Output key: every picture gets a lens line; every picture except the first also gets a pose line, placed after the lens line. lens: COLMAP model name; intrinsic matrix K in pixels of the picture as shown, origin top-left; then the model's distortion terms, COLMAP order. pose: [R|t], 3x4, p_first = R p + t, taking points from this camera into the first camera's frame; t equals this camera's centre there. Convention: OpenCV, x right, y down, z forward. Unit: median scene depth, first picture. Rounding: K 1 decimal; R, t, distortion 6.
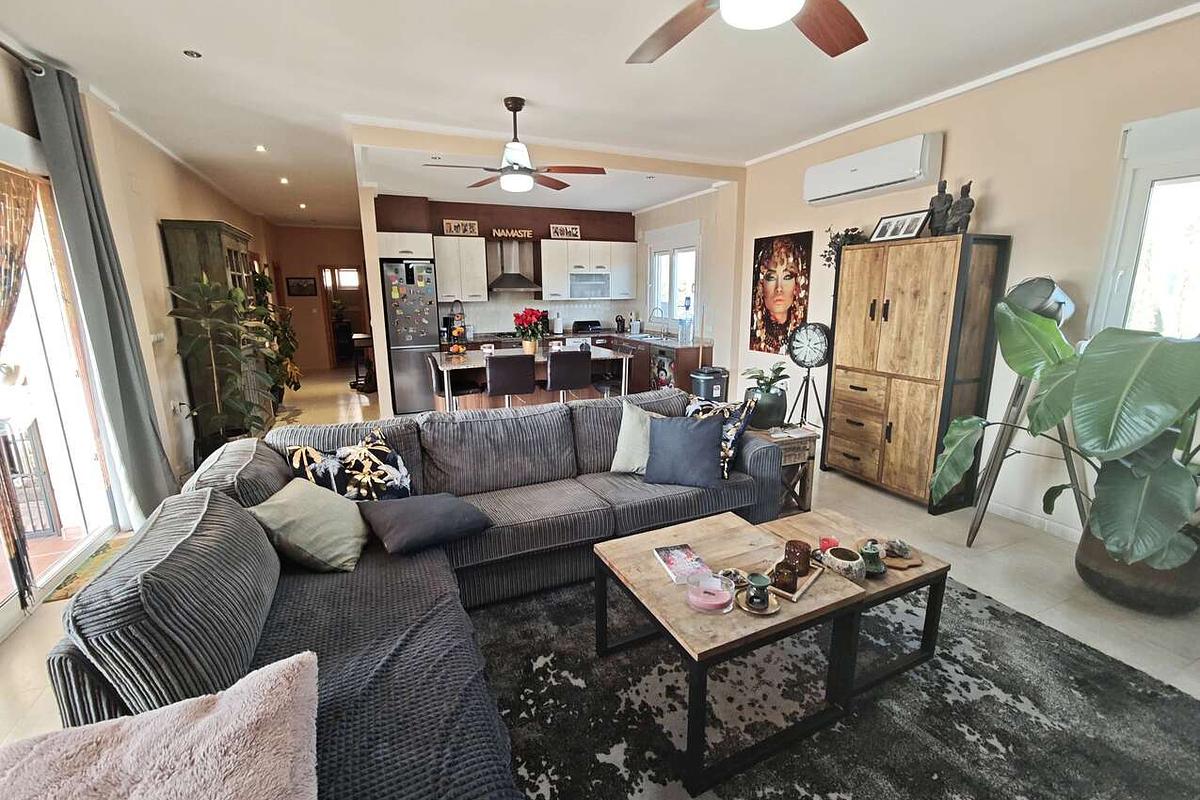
lens RADIAL K [[500.7, 0, 600.0], [0, 500.7, 400.0], [0, 0, 1]] dist [-0.001467, 0.000155]
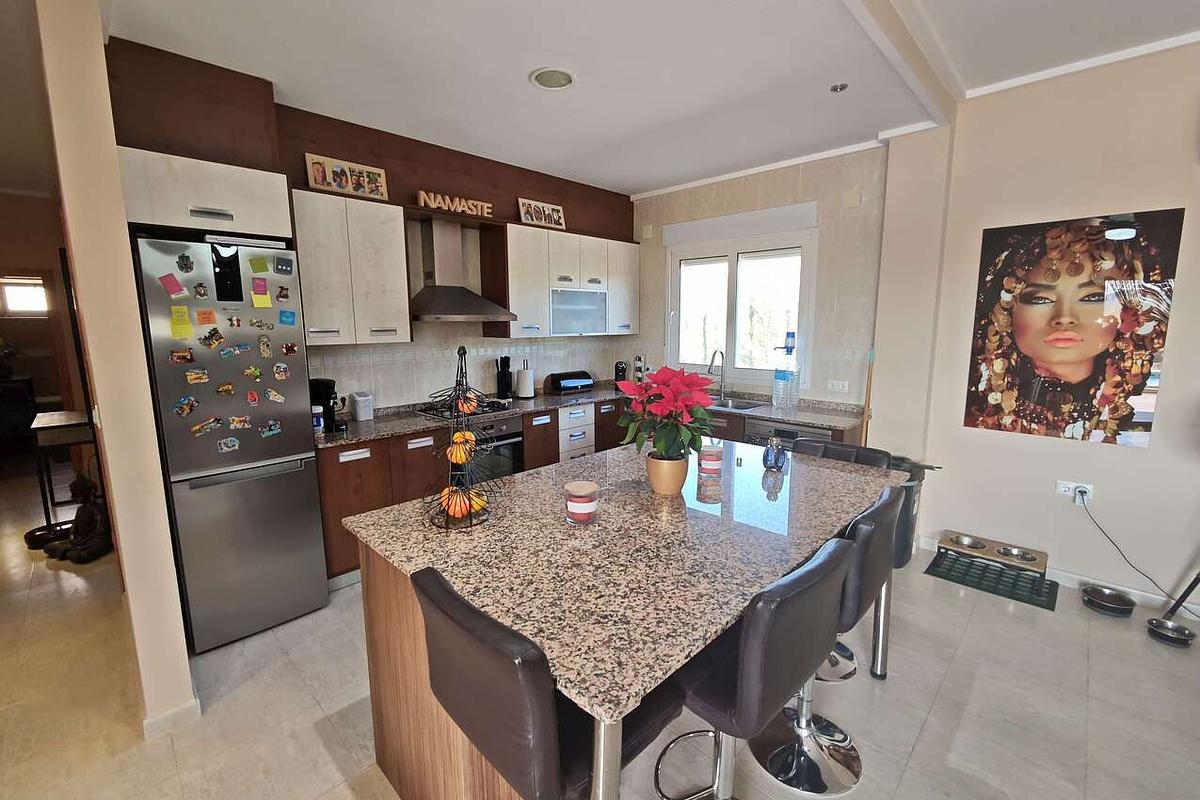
lens RADIAL K [[515.2, 0, 600.0], [0, 515.2, 400.0], [0, 0, 1]] dist [-0.000879, -0.000274]
pose [[0.932788, -0.046848, 0.357367, -0.242337], [0.070776, 0.996021, -0.054165, -0.107055], [-0.353407, 0.075818, 0.932392, 0.508355]]
